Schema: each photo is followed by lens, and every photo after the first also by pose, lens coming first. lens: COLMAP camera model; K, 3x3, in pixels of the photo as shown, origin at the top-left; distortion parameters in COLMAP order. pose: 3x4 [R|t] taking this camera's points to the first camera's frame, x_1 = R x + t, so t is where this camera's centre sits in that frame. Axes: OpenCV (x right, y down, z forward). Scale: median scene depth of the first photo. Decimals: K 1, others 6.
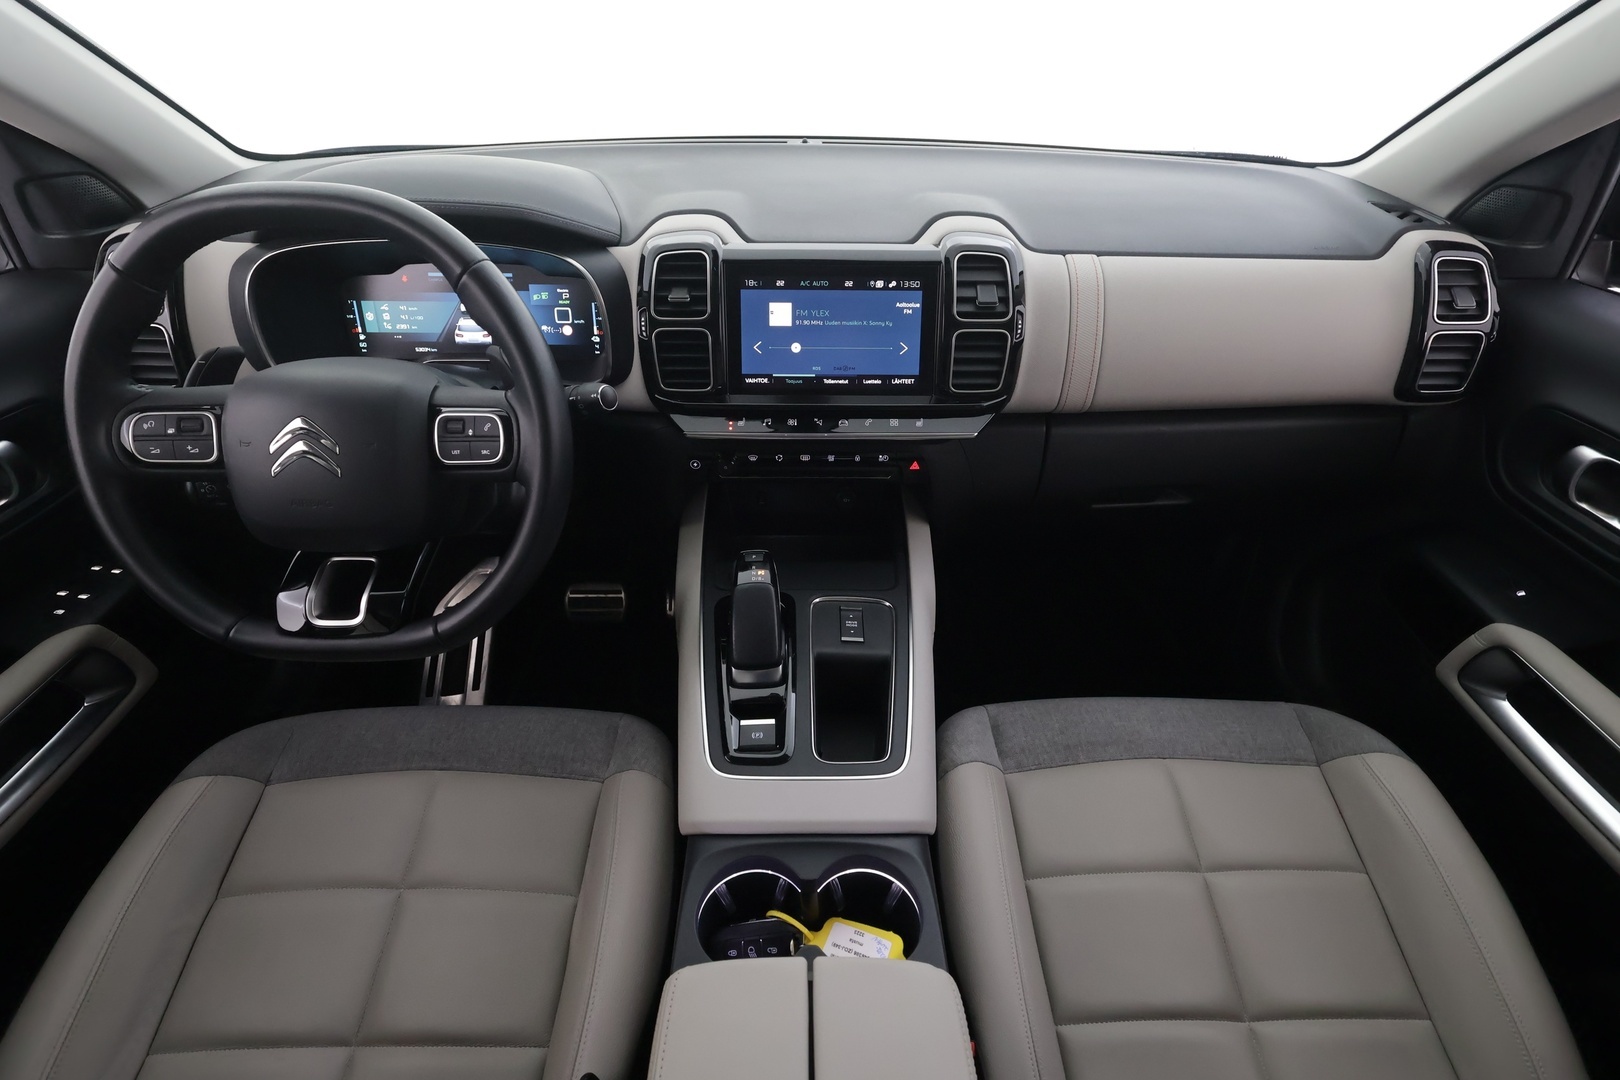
lens RADIAL K [[847.1, 0, 812.8], [0, 847.1, 562.0], [0, 0, 1]] dist [0.000600, 0.000129]
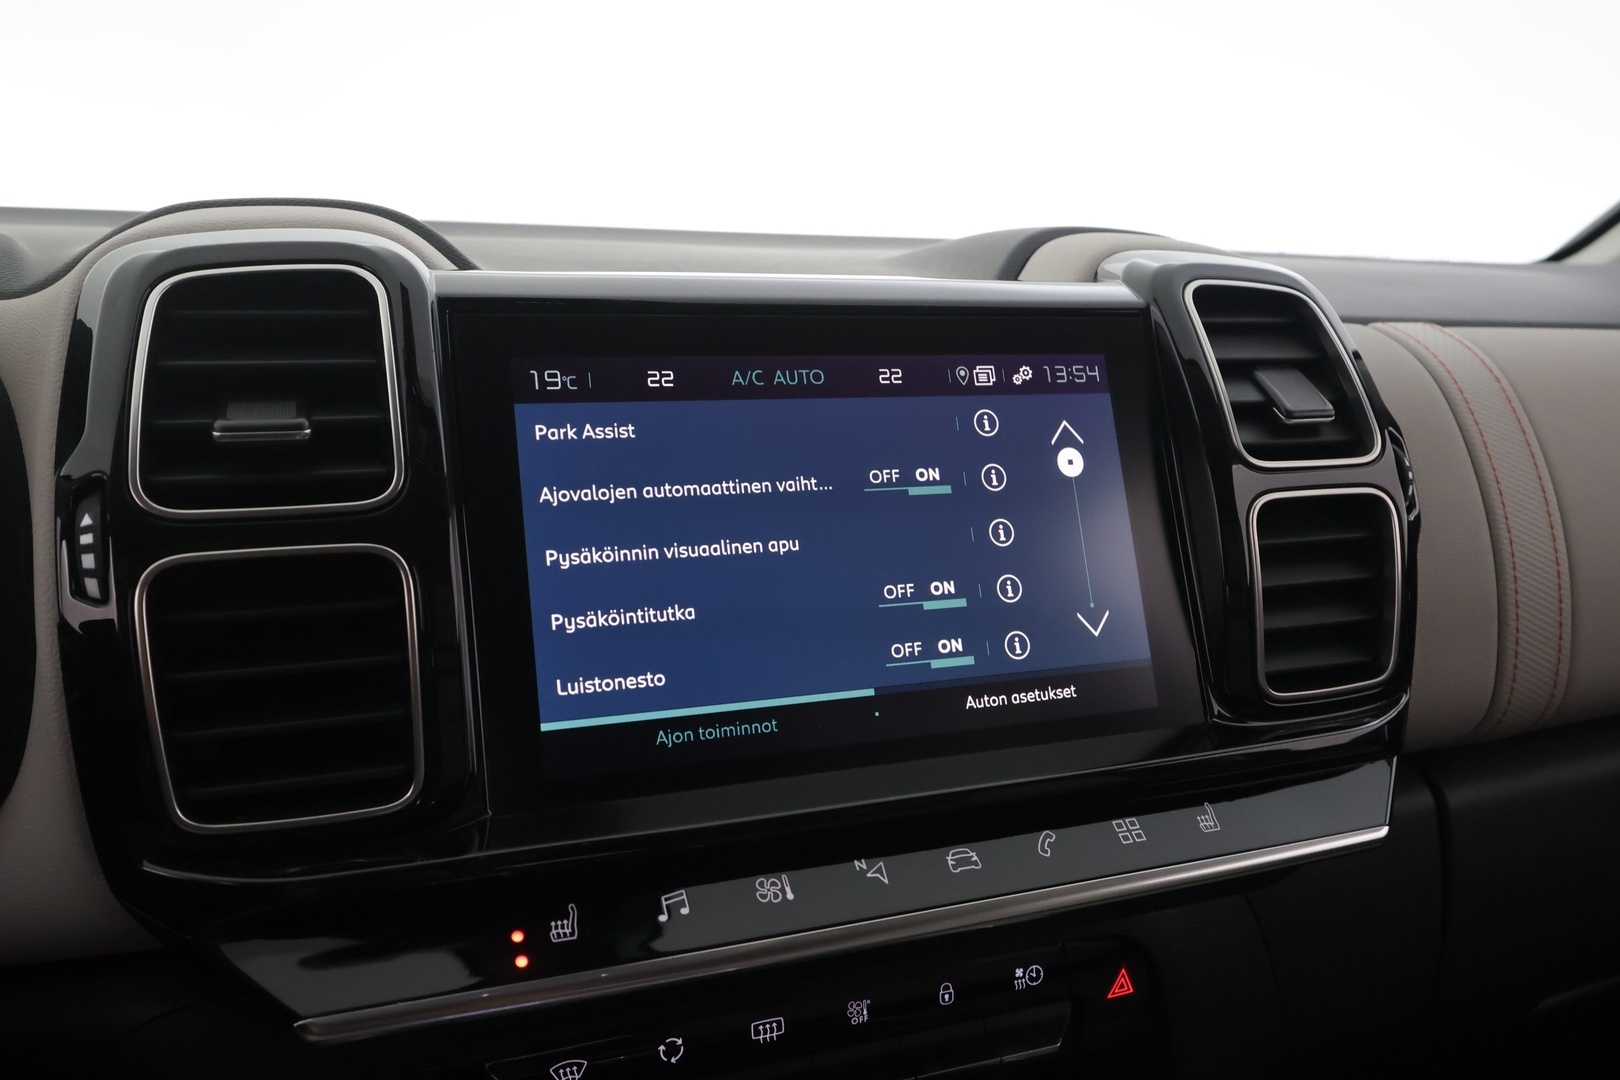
lens RADIAL K [[1298.4, 0, 810.0], [0, 1298.4, 540.0], [0, 0, 1]] dist [0.007053, 0.003643]
pose [[0.935905, -0.066219, 0.345973, -0.139915], [0.206876, 0.898271, -0.387700, -0.111246], [-0.285104, 0.434424, 0.854395, 0.649717]]
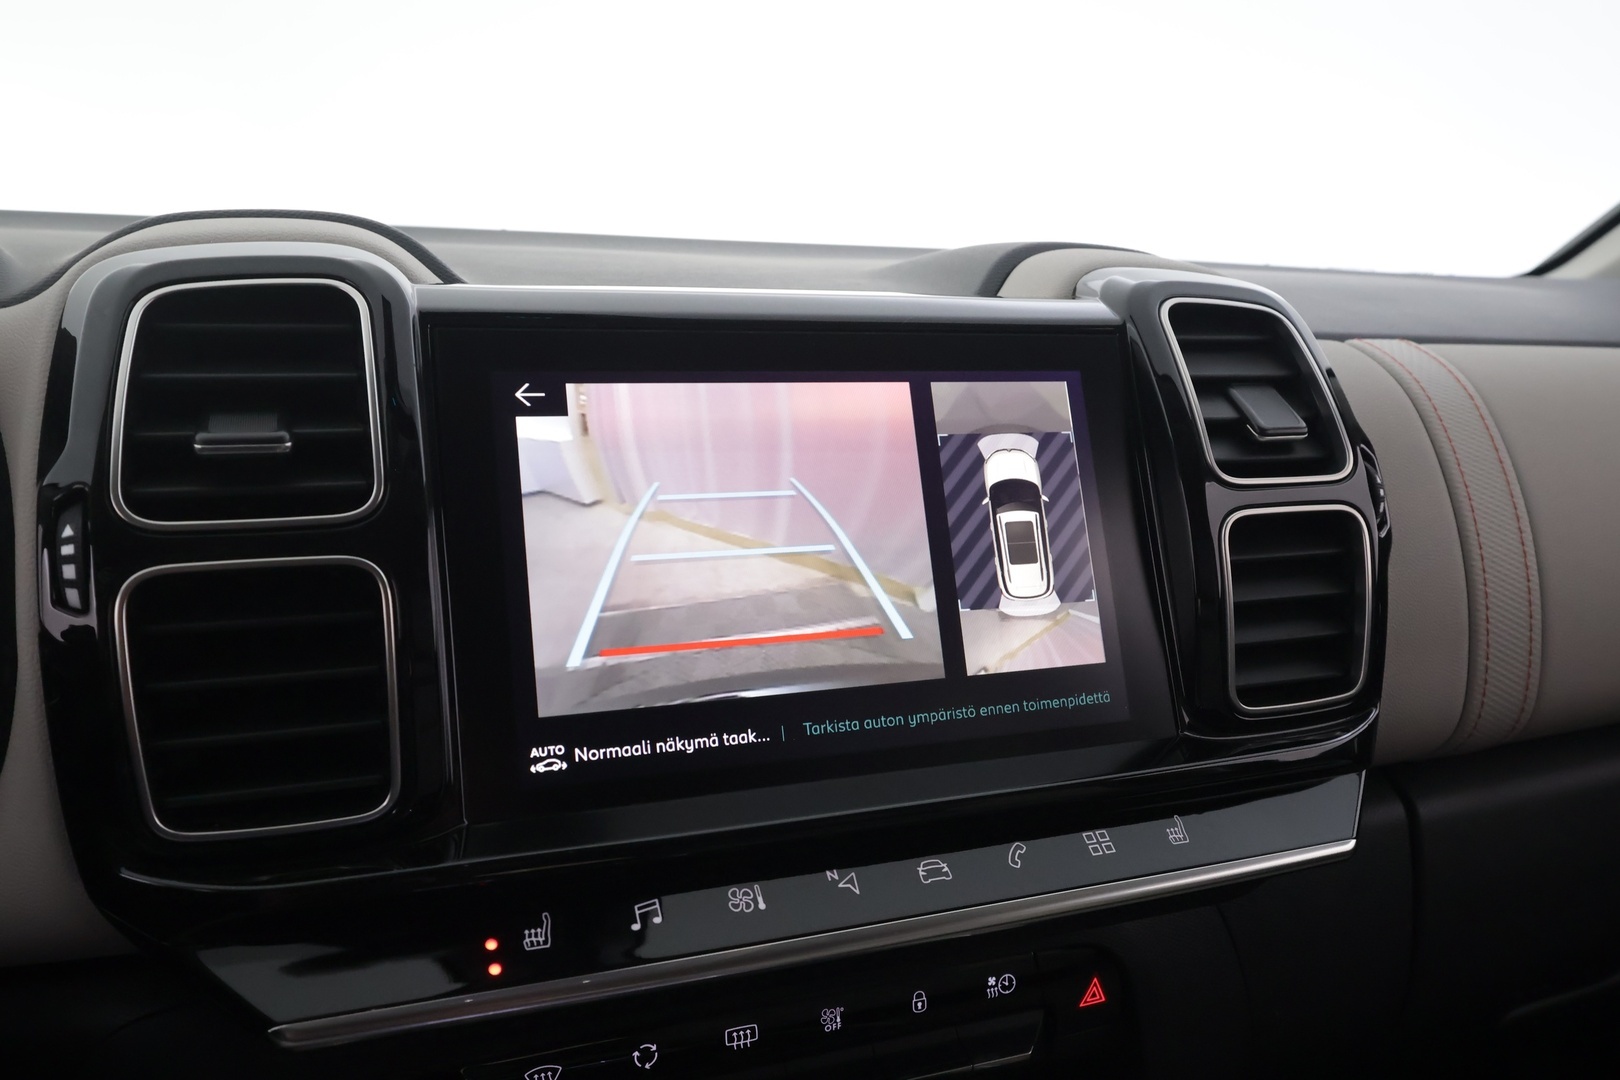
lens RADIAL K [[1298.4, 0, 810.0], [0, 1298.4, 540.0], [0, 0, 1]] dist [0.007053, 0.003643]
pose [[0.934817, -0.058465, 0.350284, -0.136084], [0.201366, 0.899728, -0.387223, -0.111759], [-0.292521, 0.432518, 0.852854, 0.641655]]
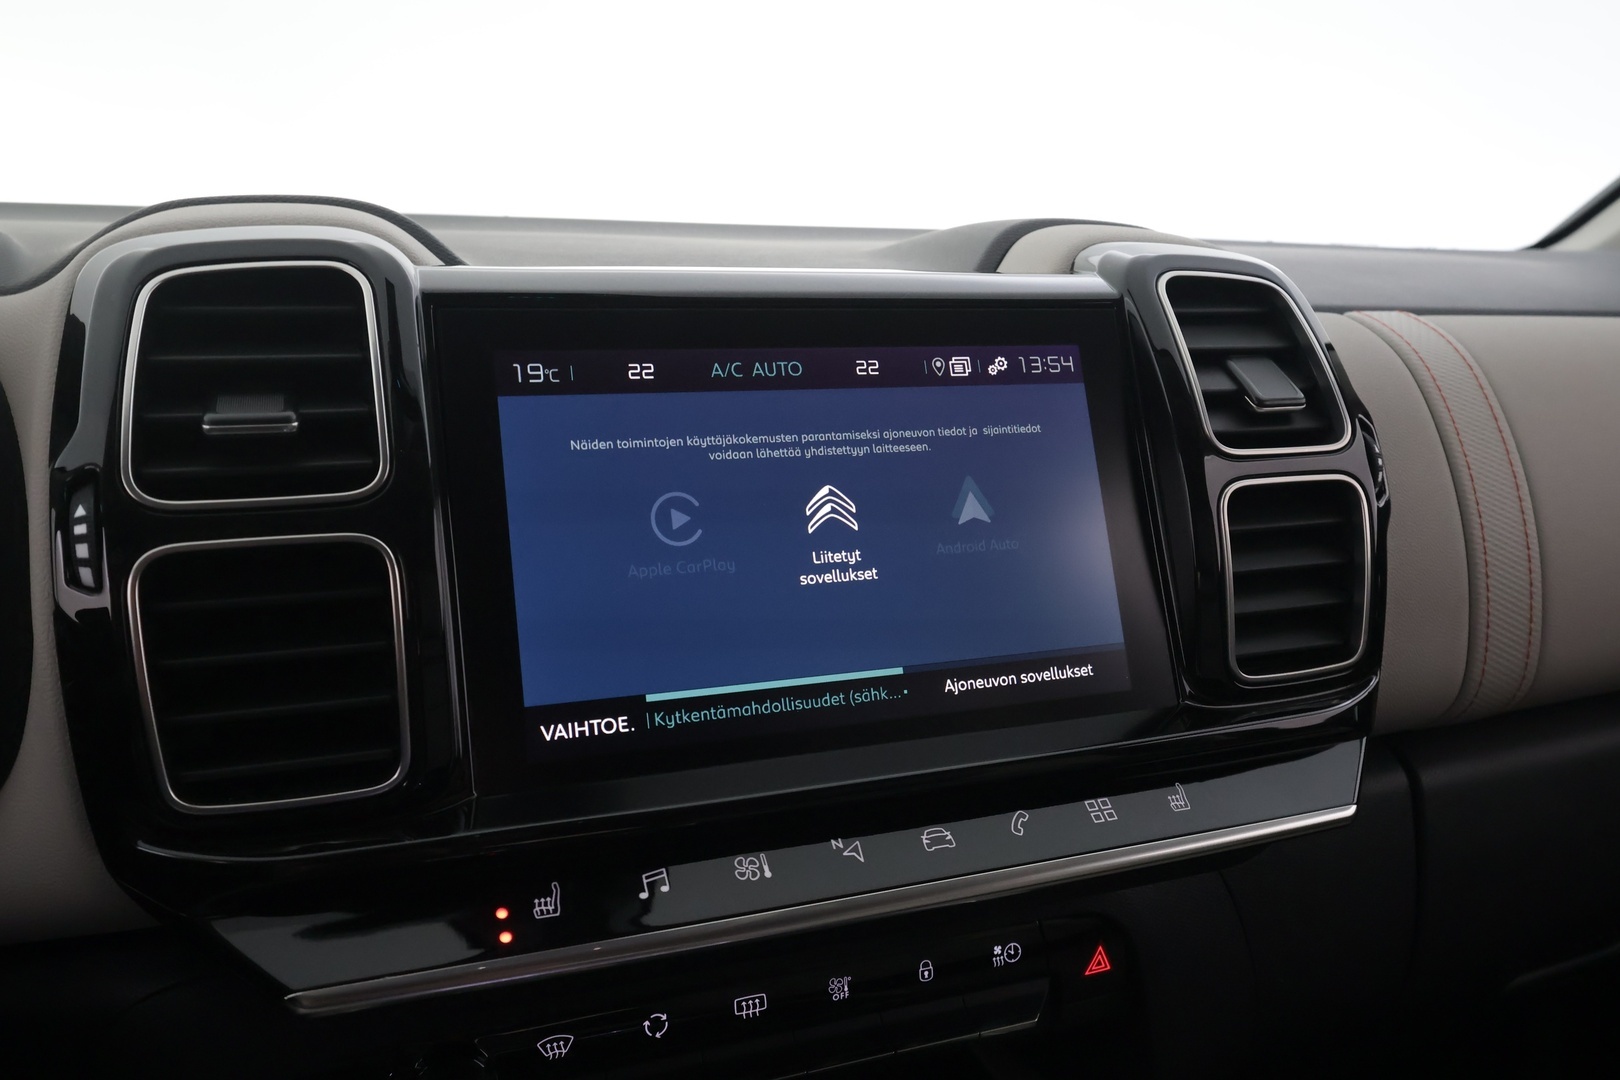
lens RADIAL K [[1298.4, 0, 810.0], [0, 1298.4, 540.0], [0, 0, 1]] dist [0.007053, 0.003643]
pose [[0.936353, -0.073226, 0.343338, -0.135781], [0.210028, 0.900518, -0.380730, -0.105246], [-0.281303, 0.428608, 0.858582, 0.638998]]
